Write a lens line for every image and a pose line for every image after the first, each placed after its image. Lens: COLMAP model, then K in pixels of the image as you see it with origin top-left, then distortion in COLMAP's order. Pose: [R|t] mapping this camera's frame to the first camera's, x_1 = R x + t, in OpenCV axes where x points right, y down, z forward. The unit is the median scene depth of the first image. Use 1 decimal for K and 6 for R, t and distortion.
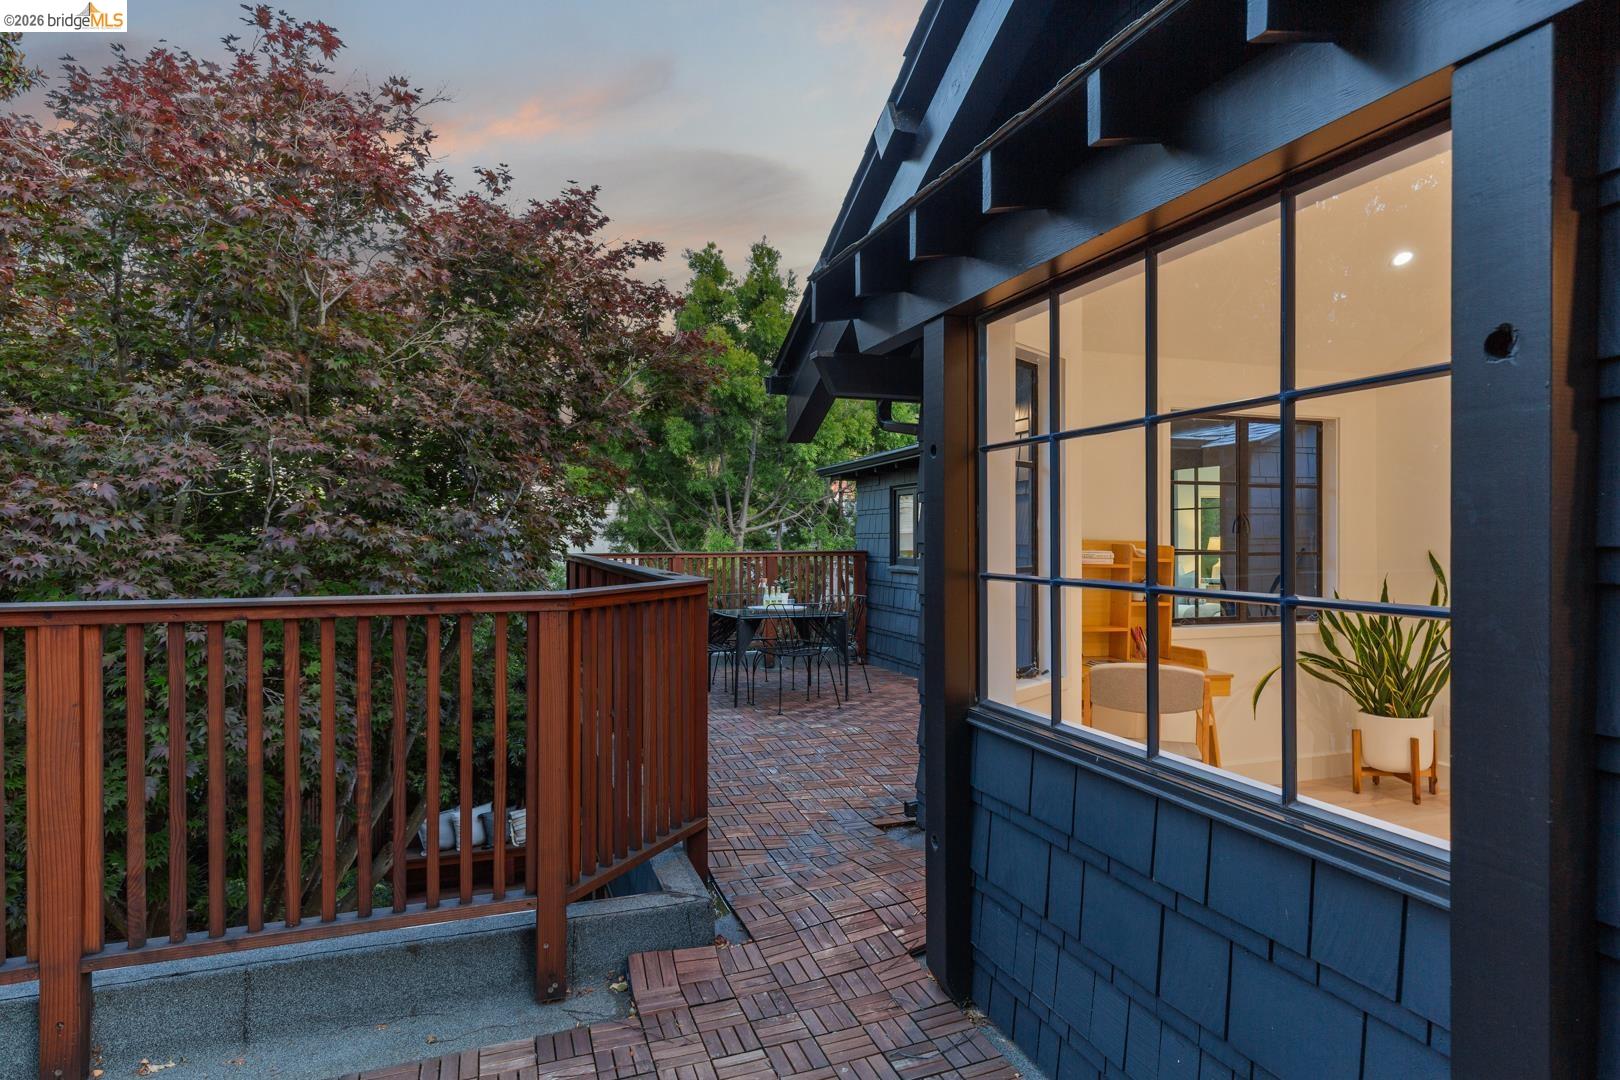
lens RADIAL K [[918.8, 0, 810.7], [0, 918.8, 538.6], [0, 0, 1]] dist [0.000023, -0.000007]
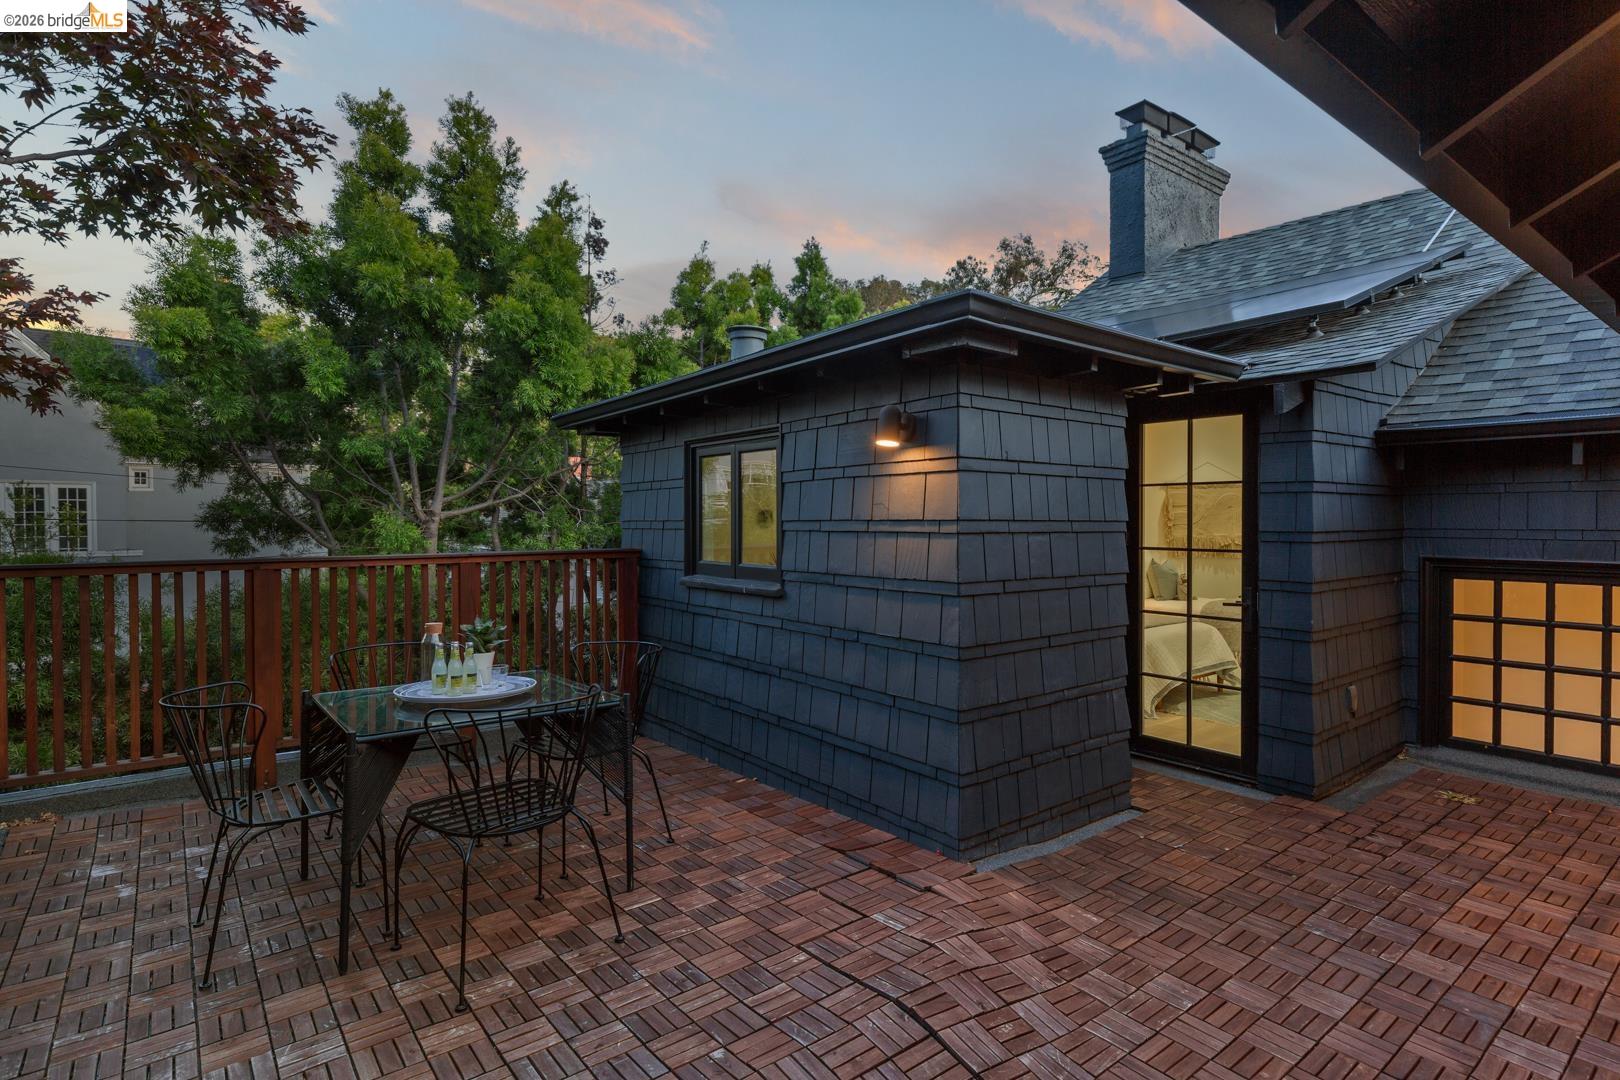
lens RADIAL K [[846.1, 0, 834.1], [0, 846.1, 530.2], [0, 0, 1]] dist [-0.003162, -0.000762]
pose [[0.944600, -0.003241, 0.328206, -0.001067], [0.000455, 0.999963, 0.008566, -0.003139], [-0.328222, -0.007942, 0.944567, 0.307854]]
